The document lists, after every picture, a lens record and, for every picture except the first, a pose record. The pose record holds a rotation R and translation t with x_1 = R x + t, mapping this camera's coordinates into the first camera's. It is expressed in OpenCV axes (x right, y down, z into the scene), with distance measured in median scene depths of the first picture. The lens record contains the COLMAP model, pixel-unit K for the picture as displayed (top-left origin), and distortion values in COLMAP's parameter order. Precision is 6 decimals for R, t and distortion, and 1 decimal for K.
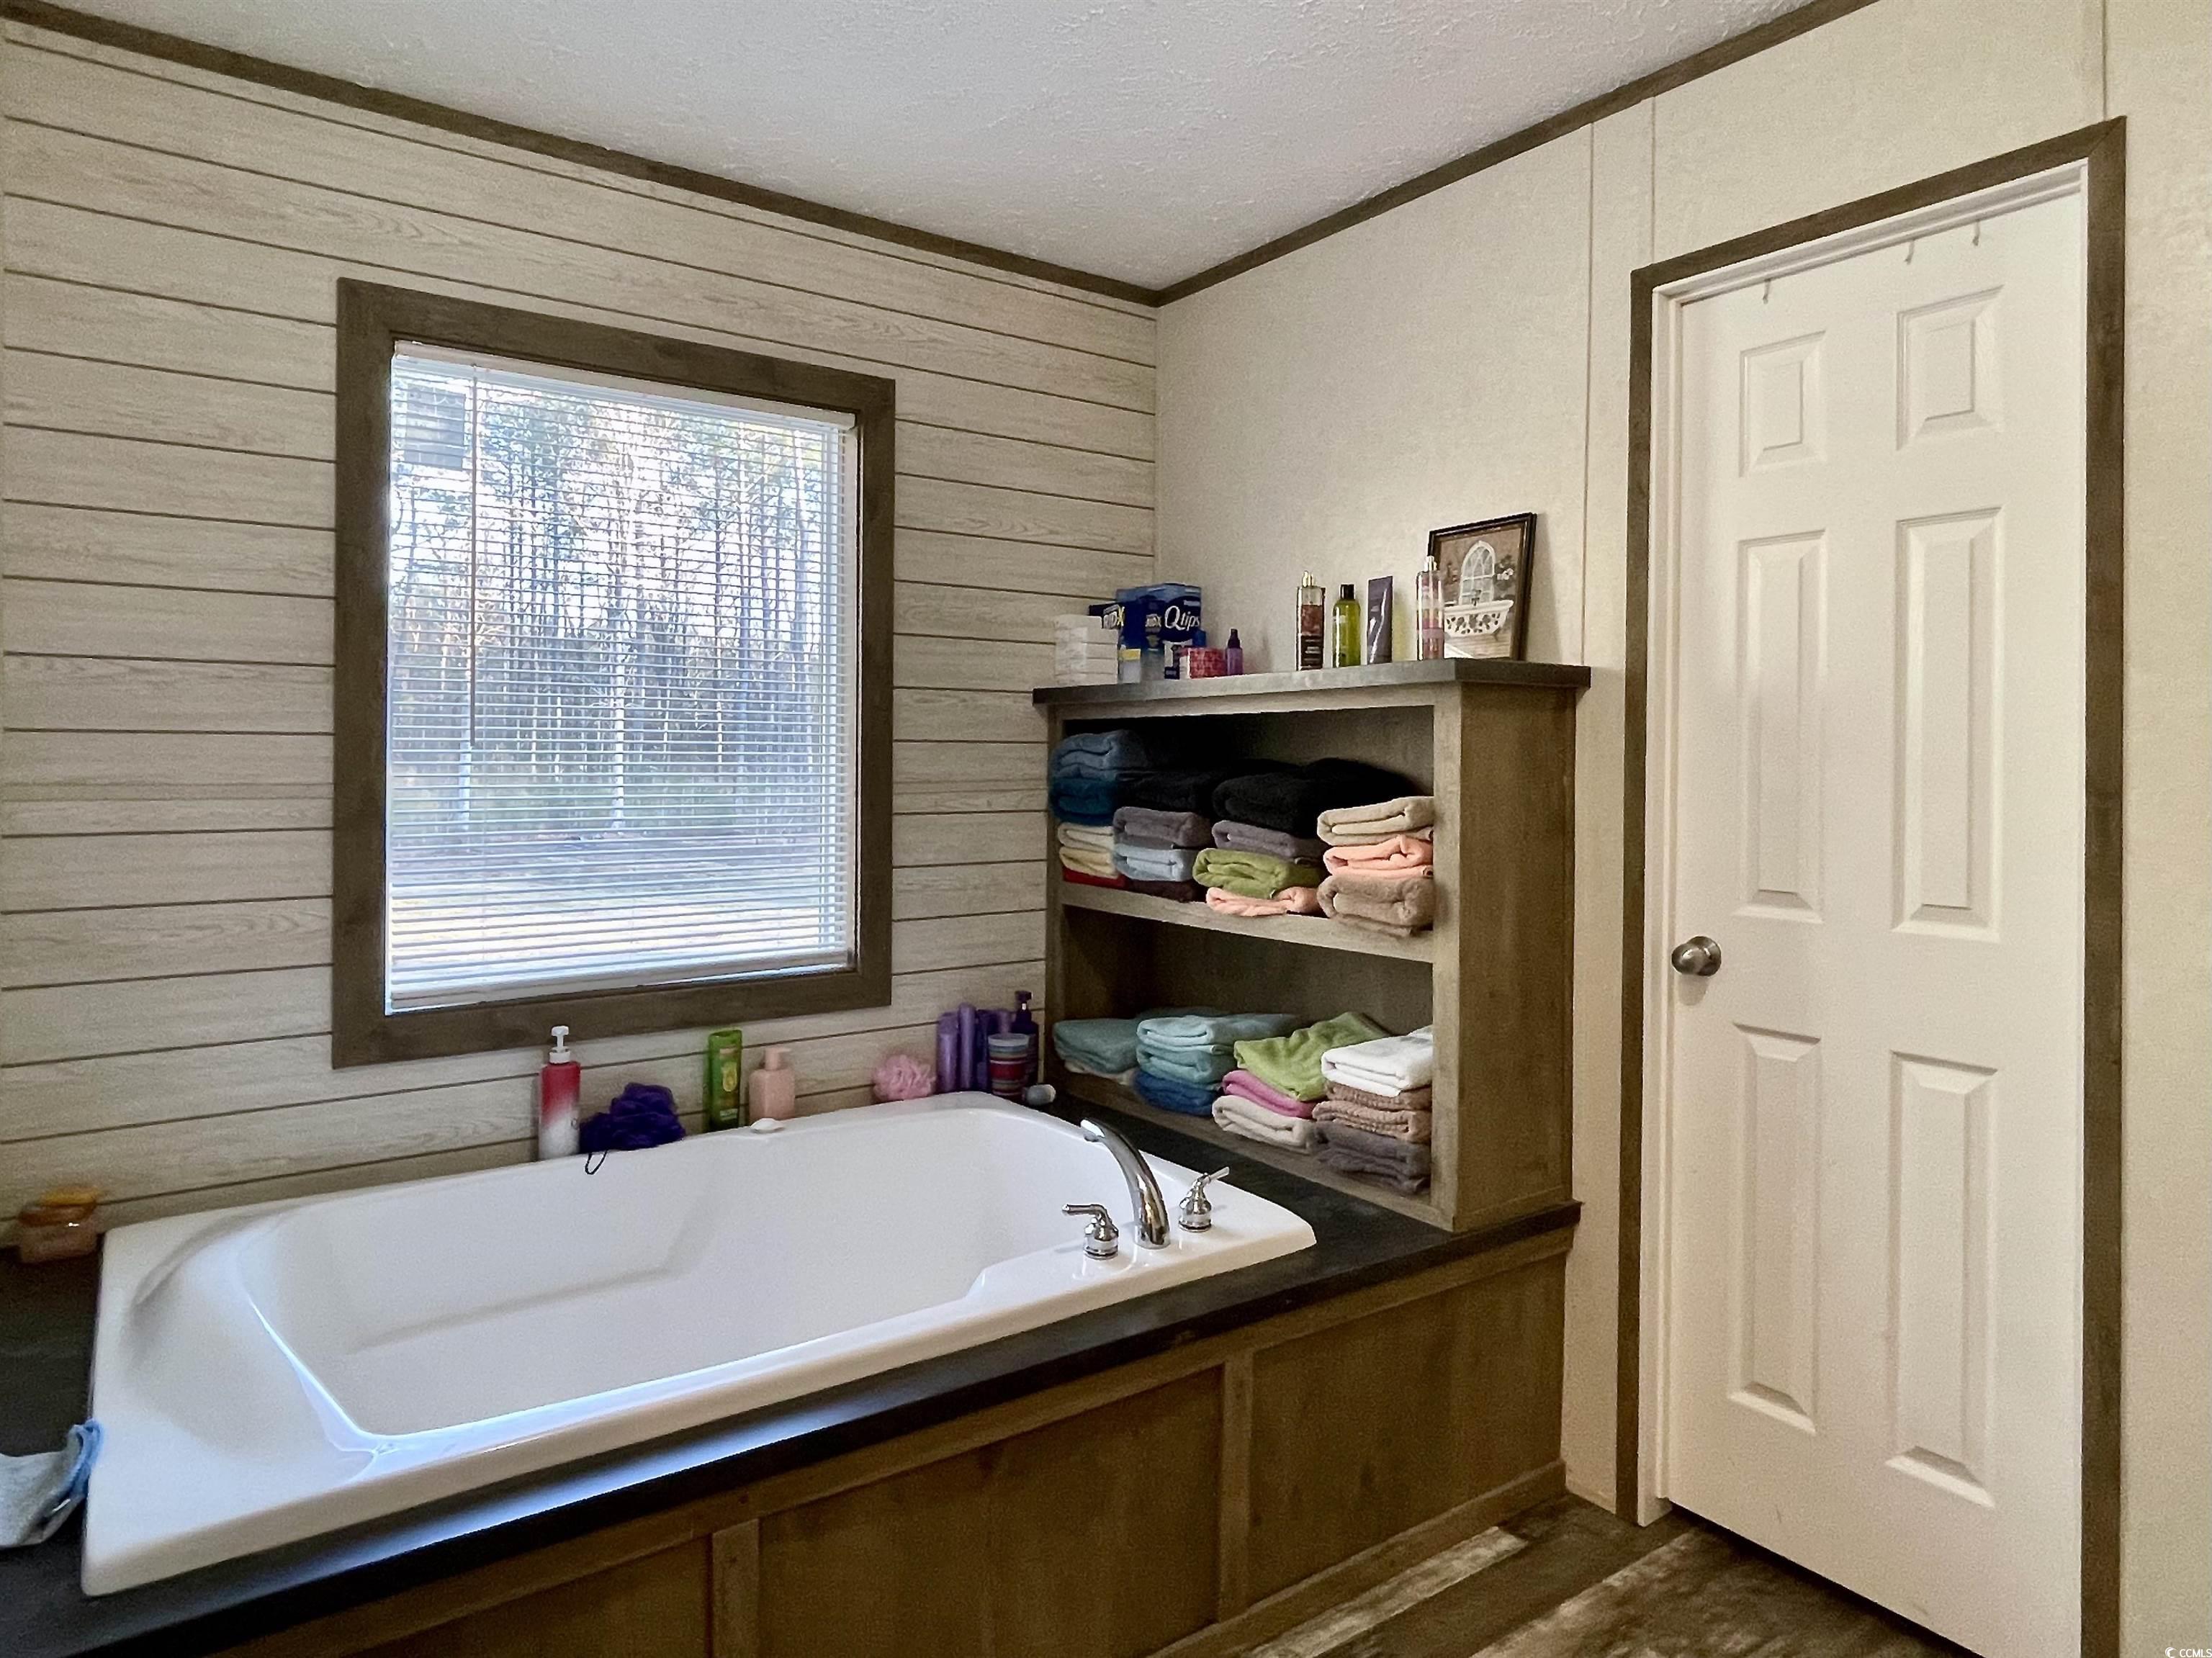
lens RADIAL K [[1346.9, 0, 1149.5], [0, 1346.9, 750.1], [0, 0, 1]] dist [0.003866, -0.013545]
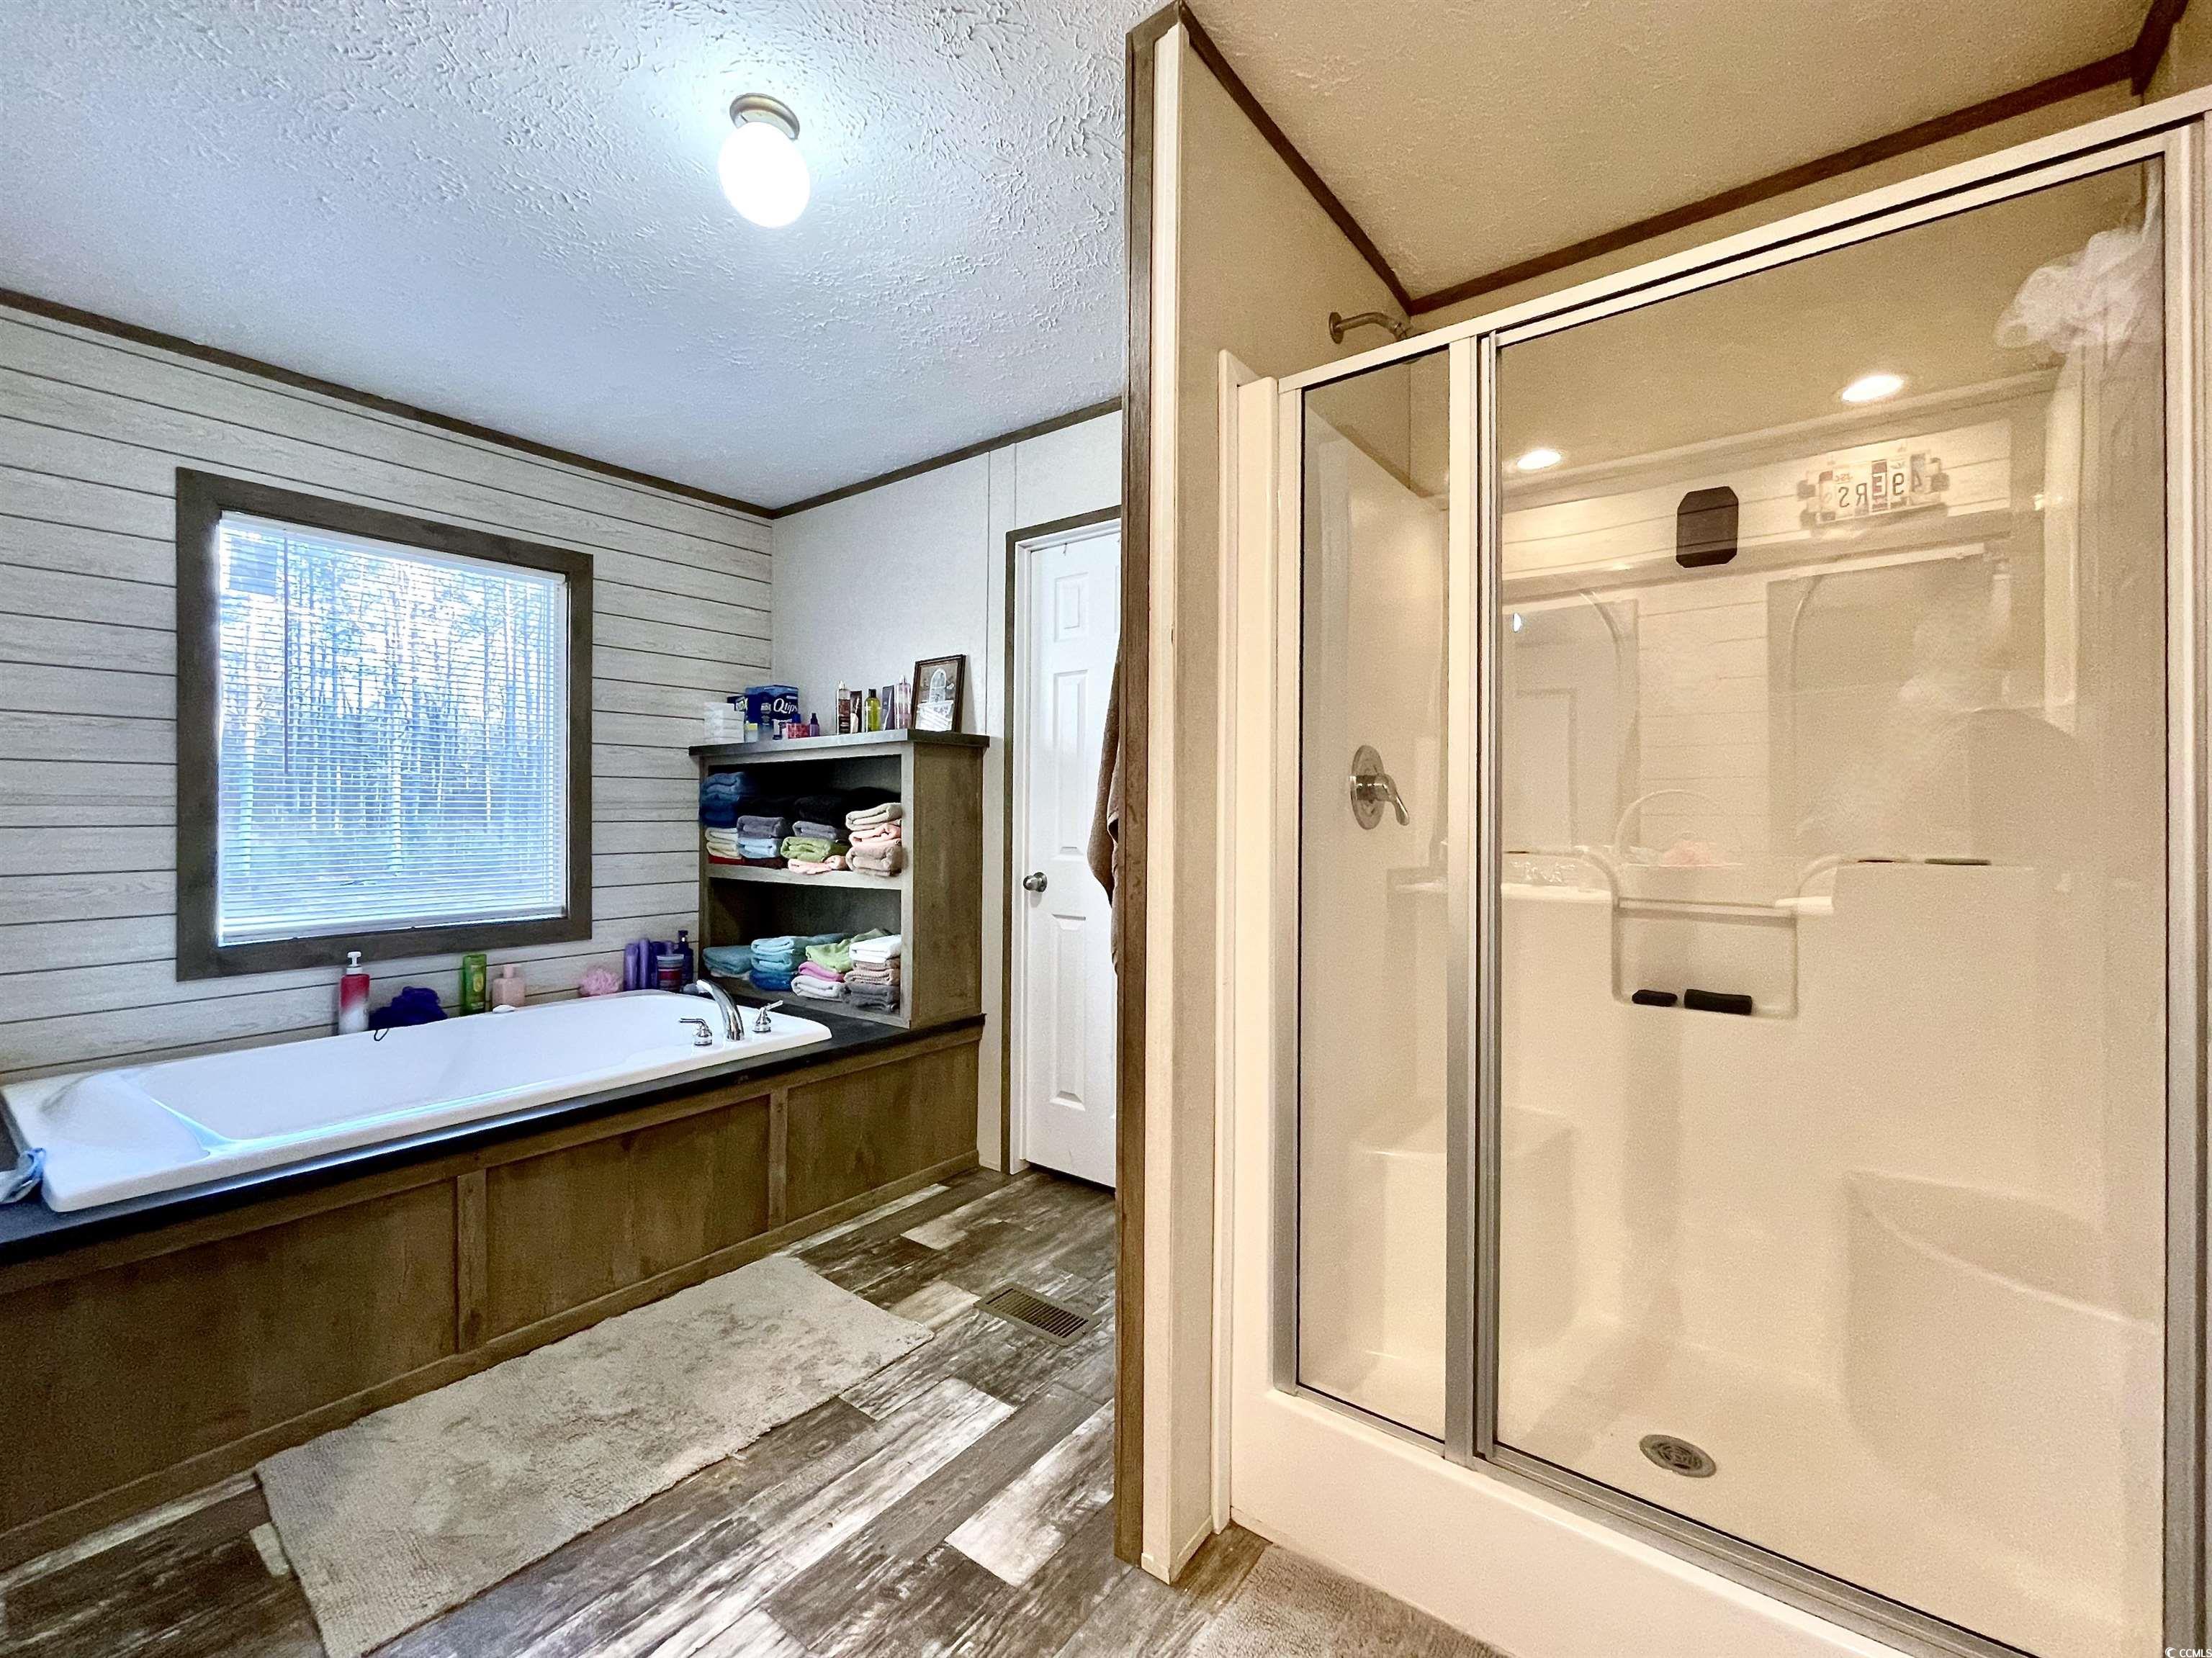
lens RADIAL K [[932.1, 0, 1110.4], [0, 932.1, 806.0], [0, 0, 1]] dist [-0.000406, 0.000205]
pose [[0.960069, -0.003027, 0.279745, 0.106520], [0.003174, 0.999995, -0.000074, 0.034682], [-0.279744, 0.000959, 0.960074, -0.285668]]
